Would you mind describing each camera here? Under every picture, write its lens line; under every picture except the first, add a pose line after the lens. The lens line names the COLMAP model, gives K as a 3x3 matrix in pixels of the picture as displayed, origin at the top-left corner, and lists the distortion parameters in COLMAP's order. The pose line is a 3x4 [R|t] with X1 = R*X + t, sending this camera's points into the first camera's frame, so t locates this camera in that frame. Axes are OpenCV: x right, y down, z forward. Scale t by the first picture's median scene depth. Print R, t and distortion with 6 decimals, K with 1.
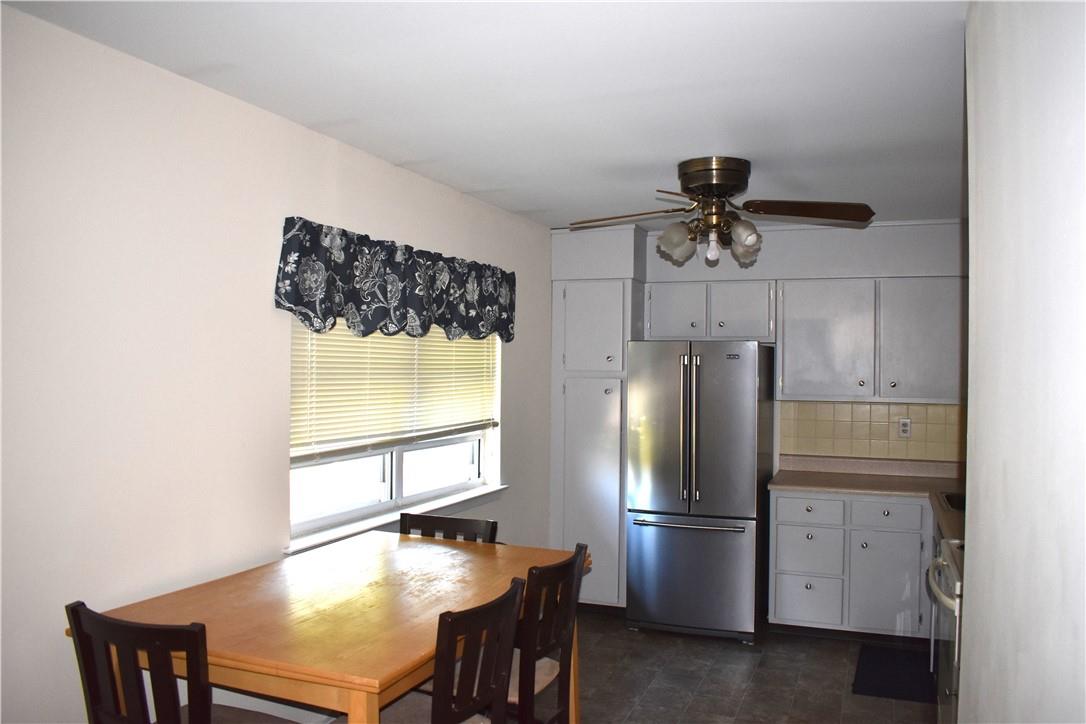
lens RADIAL K [[890.6, 0, 543.0], [0, 890.6, 359.1], [0, 0, 1]] dist [-0.061680, 0.003206]
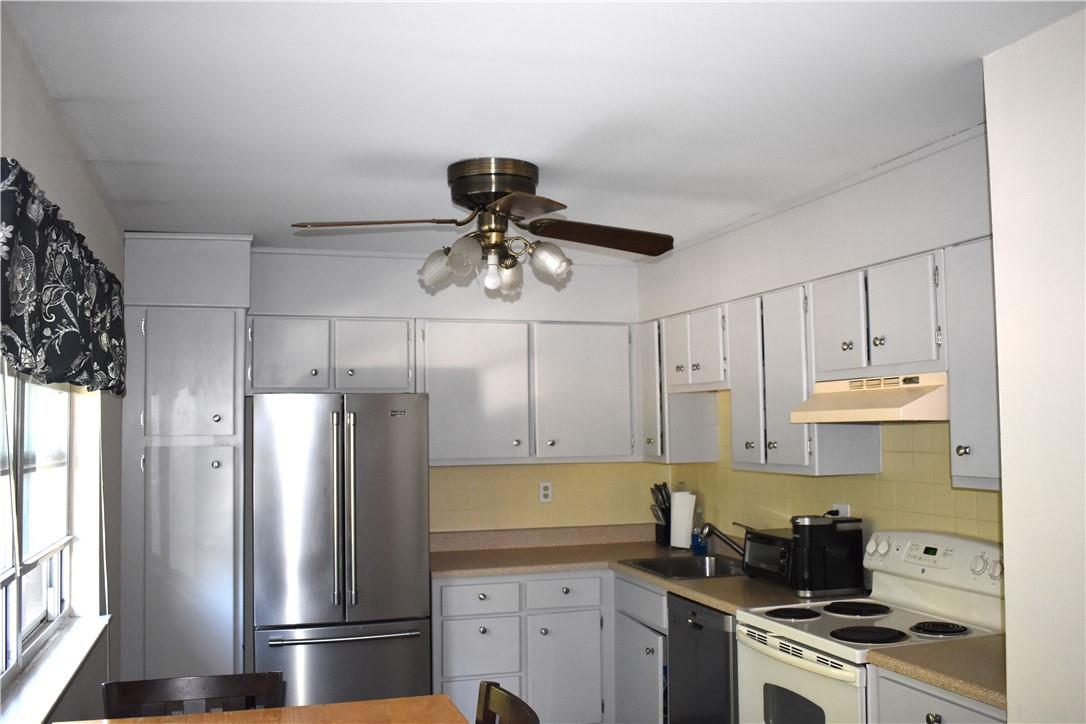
lens RADIAL K [[1040.2, 0, 541.8], [0, 1040.2, 372.7], [0, 0, 1]] dist [-0.007262, 0.000000]
pose [[0.783260, 0.013149, 0.621555, -0.343992], [0.014083, 0.999145, -0.038883, -0.001412], [-0.621534, 0.039209, 0.782405, 0.257319]]
